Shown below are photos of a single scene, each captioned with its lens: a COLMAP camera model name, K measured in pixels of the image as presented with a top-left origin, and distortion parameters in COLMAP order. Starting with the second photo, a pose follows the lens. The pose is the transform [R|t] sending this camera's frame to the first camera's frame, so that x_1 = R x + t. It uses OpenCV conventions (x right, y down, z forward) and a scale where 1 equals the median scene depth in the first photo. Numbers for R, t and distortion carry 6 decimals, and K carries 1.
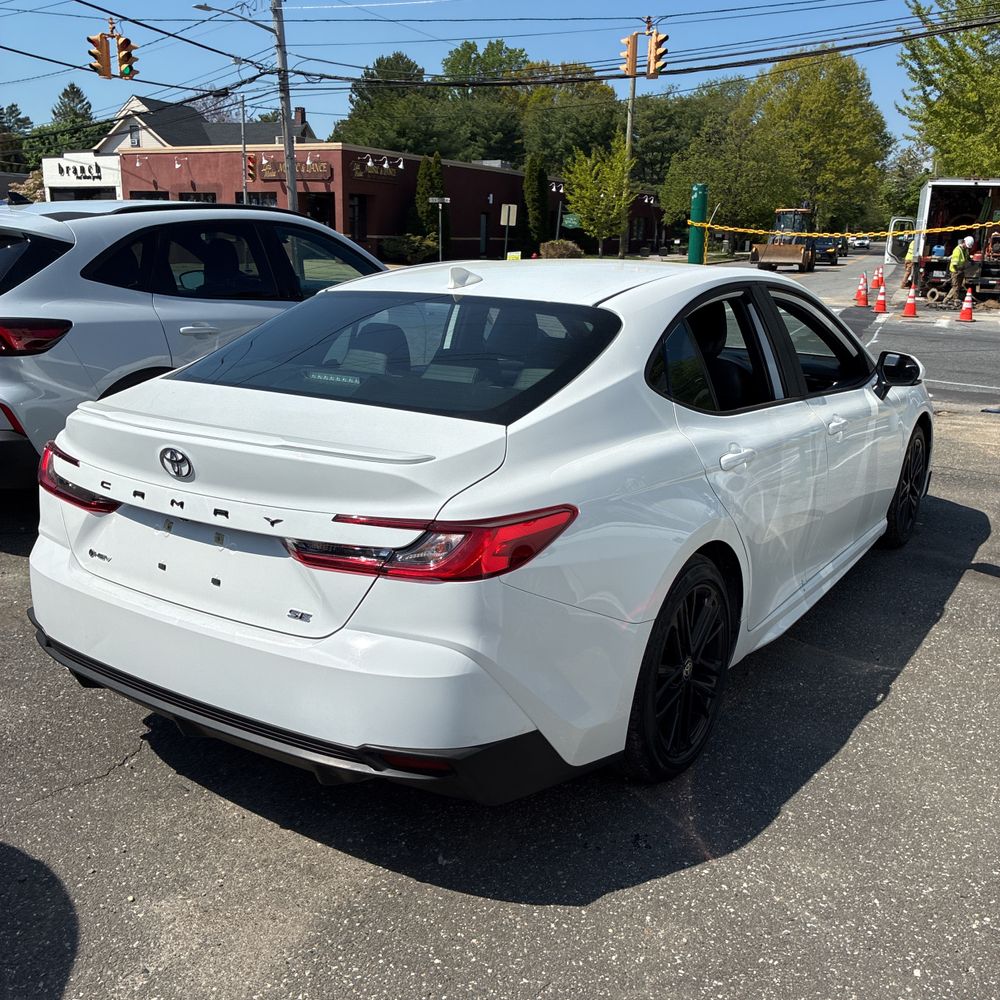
lens RADIAL K [[993.0, 0, 500.0], [0, 993.0, 500.0], [0, 0, 1]] dist [0.014214, 0.009787]
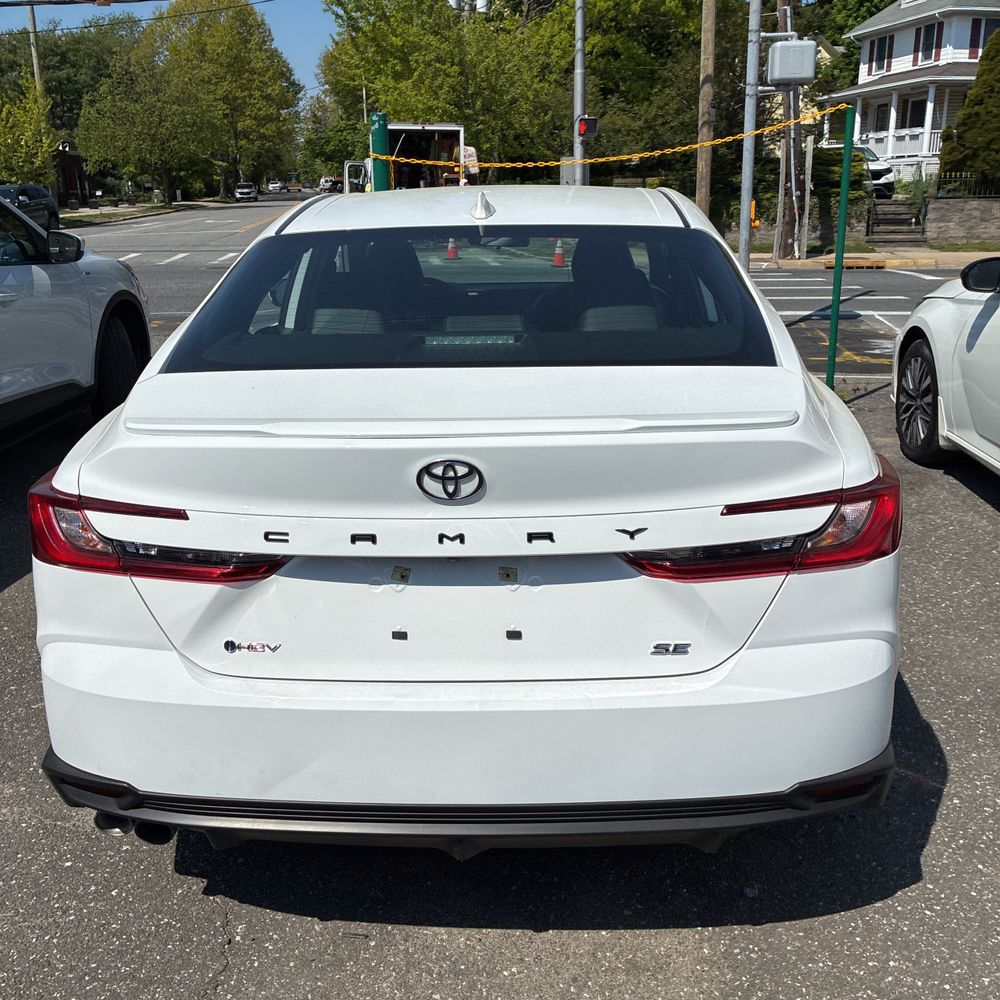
lens RADIAL K [[997.8, 0, 500.0], [0, 997.8, 500.0], [0, 0, 1]] dist [0.020605, -0.000158]
pose [[0.854169, -0.183454, 0.486559, -0.540548], [0.161145, 0.983022, 0.087747, -0.066709], [-0.494396, 0.003456, 0.869230, 0.334628]]
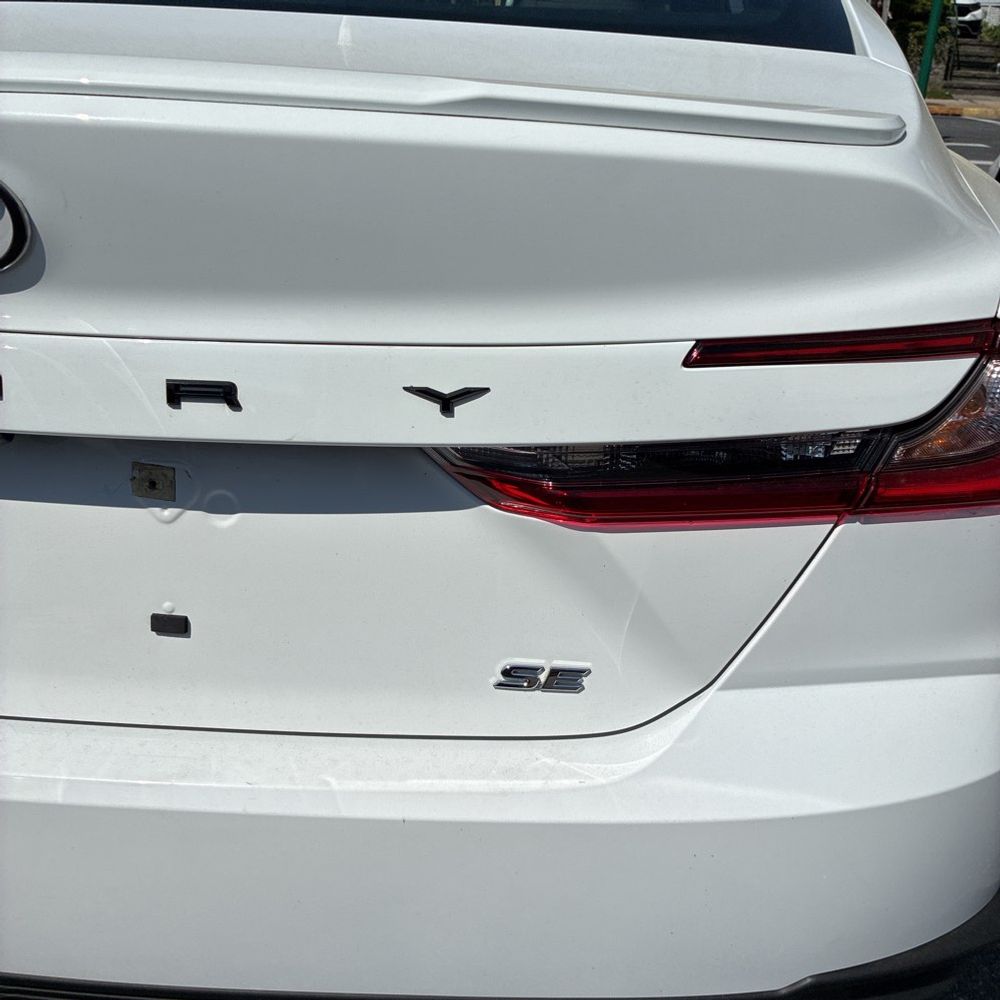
lens RADIAL K [[1005.2, 0, 502.7], [0, 1005.2, 513.3], [0, 0, 1]] dist [0.023621, -0.015794]
pose [[0.874921, -0.202370, 0.439955, -0.281852], [0.105355, 0.966280, 0.234954, -0.009571], [-0.472667, -0.159215, 0.866739, 0.603909]]
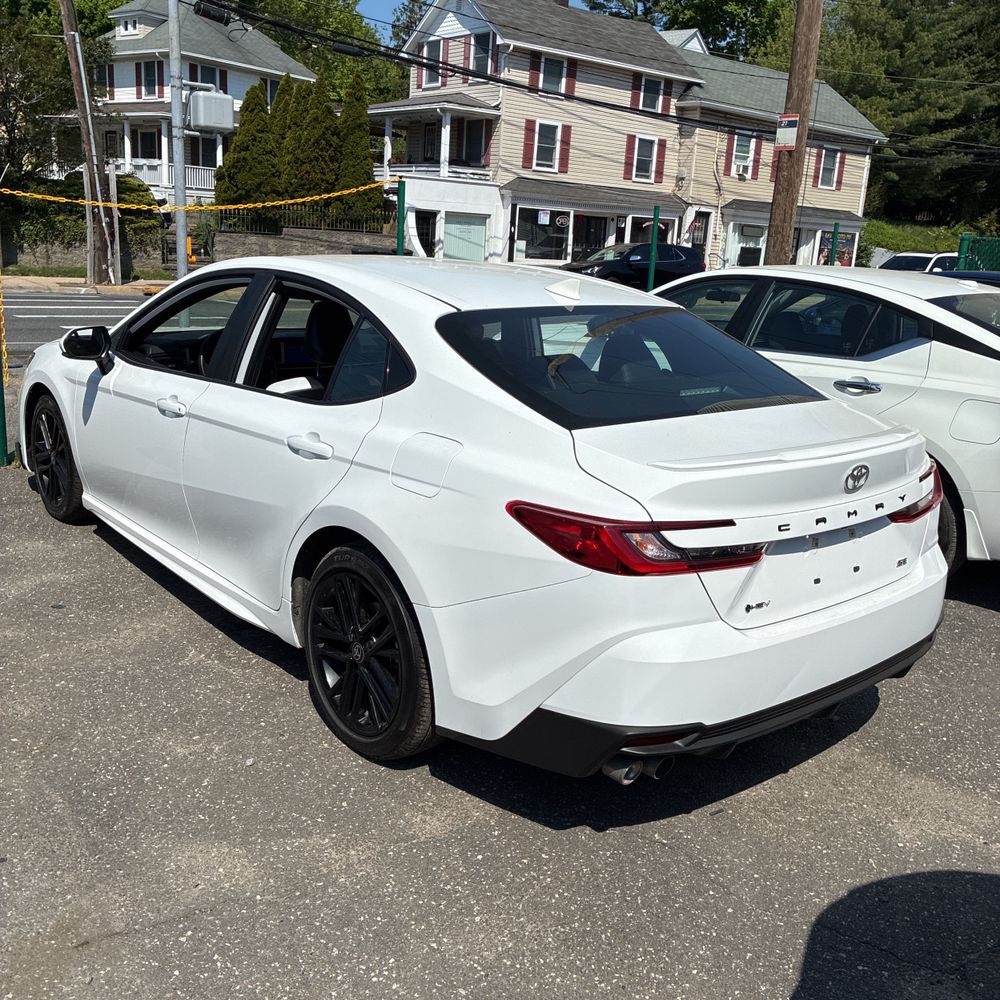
lens RADIAL K [[1016.3, 0, 459.7], [0, 1016.3, 501.5], [0, 0, 1]] dist [0.017063, 0.012853]
pose [[0.305731, -0.251283, 0.918360, -1.317678], [0.192412, 0.960950, 0.198881, -0.282296], [-0.932473, 0.115899, 0.342142, 0.880968]]
